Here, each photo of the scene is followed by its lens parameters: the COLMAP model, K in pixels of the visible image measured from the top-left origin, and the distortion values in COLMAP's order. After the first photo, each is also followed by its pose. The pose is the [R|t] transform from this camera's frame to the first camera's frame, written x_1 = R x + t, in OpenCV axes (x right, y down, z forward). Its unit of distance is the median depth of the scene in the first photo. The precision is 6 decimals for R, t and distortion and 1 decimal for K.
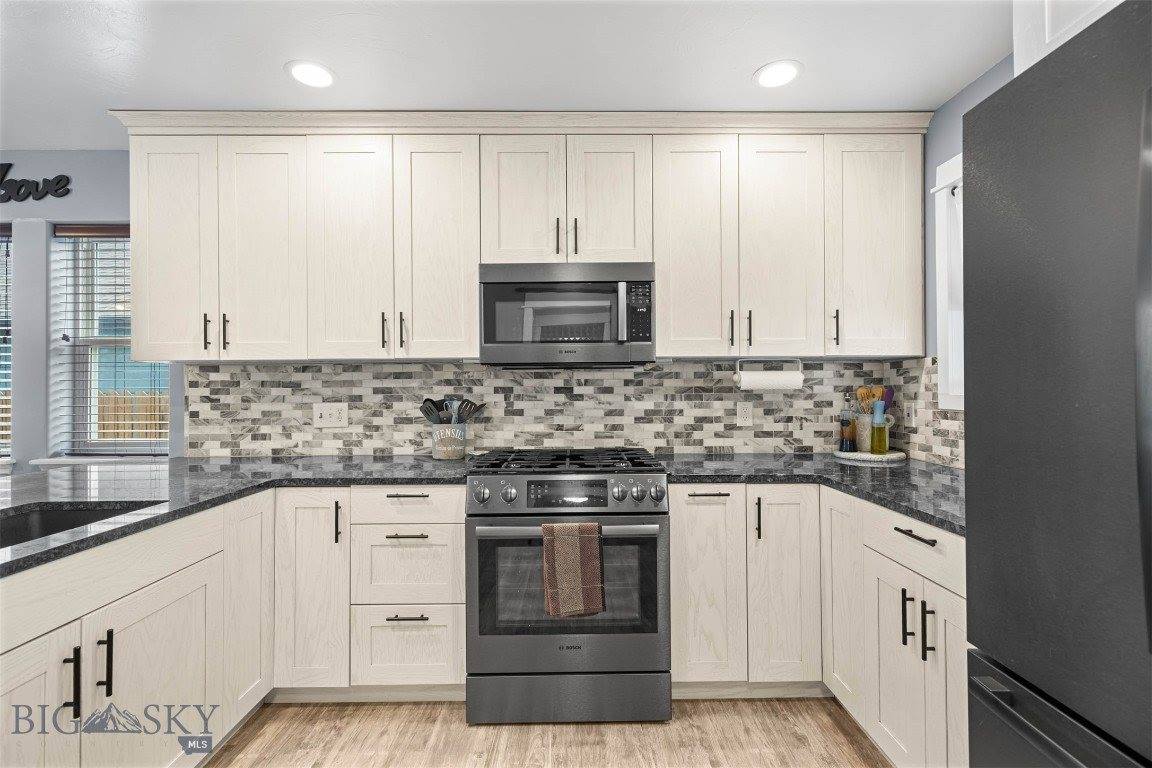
lens RADIAL K [[521.4, 0, 574.8], [0, 521.4, 382.2], [0, 0, 1]] dist [0.010149, -0.000646]
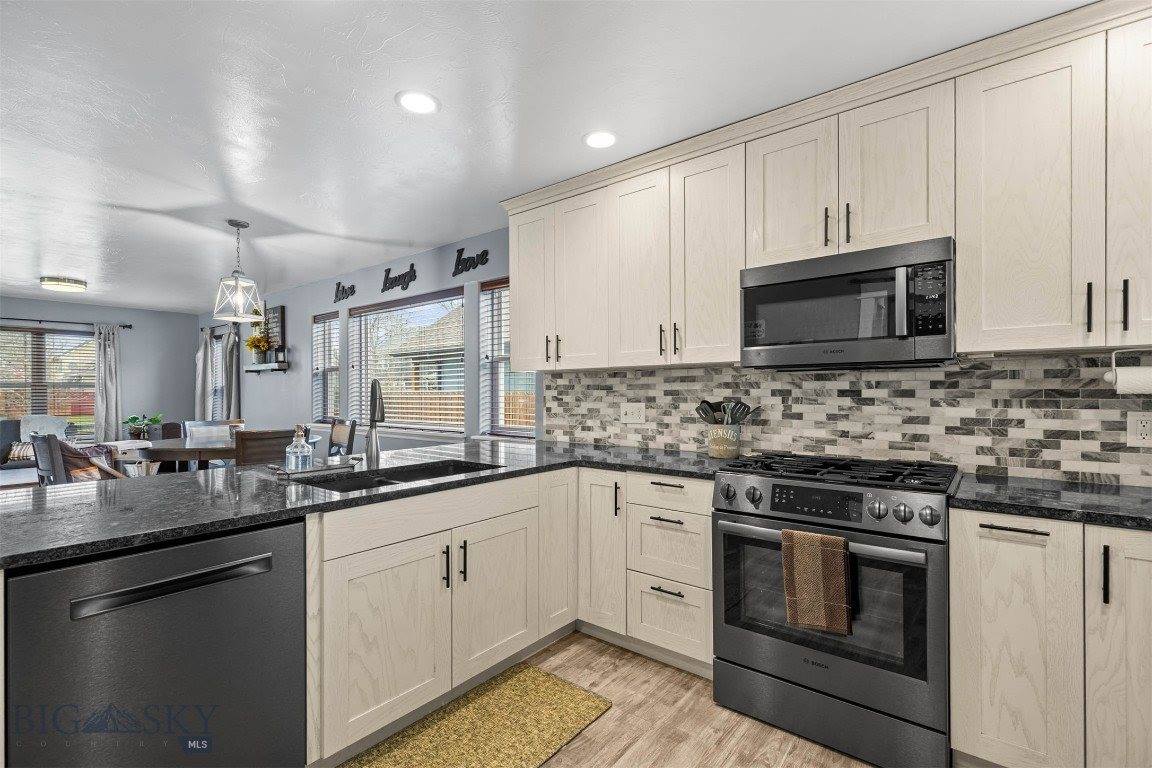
lens RADIAL K [[521.4, 0, 575.1], [0, 521.4, 391.9], [0, 0, 1]] dist [0.010149, -0.000646]
pose [[0.774330, 0.003674, -0.632771, 0.208683], [0.003776, 0.999939, 0.010427, 0.001964], [0.632771, -0.010463, 0.774268, -0.007121]]
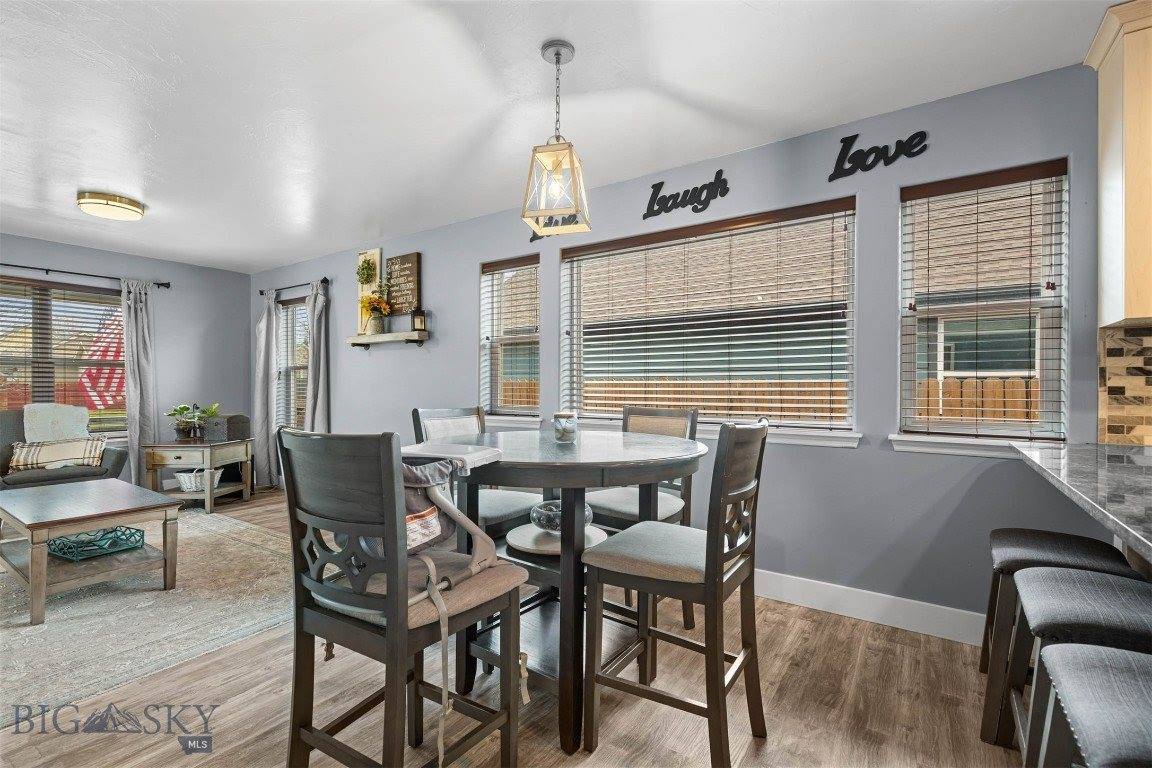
lens RADIAL K [[521.4, 0, 580.2], [0, 521.4, 387.8], [0, 0, 1]] dist [0.010149, -0.000646]
pose [[0.820004, 0.009918, -0.572273, -1.051460], [-0.001357, 0.999881, 0.015384, 0.052012], [0.572357, -0.011839, 0.819919, -0.122072]]
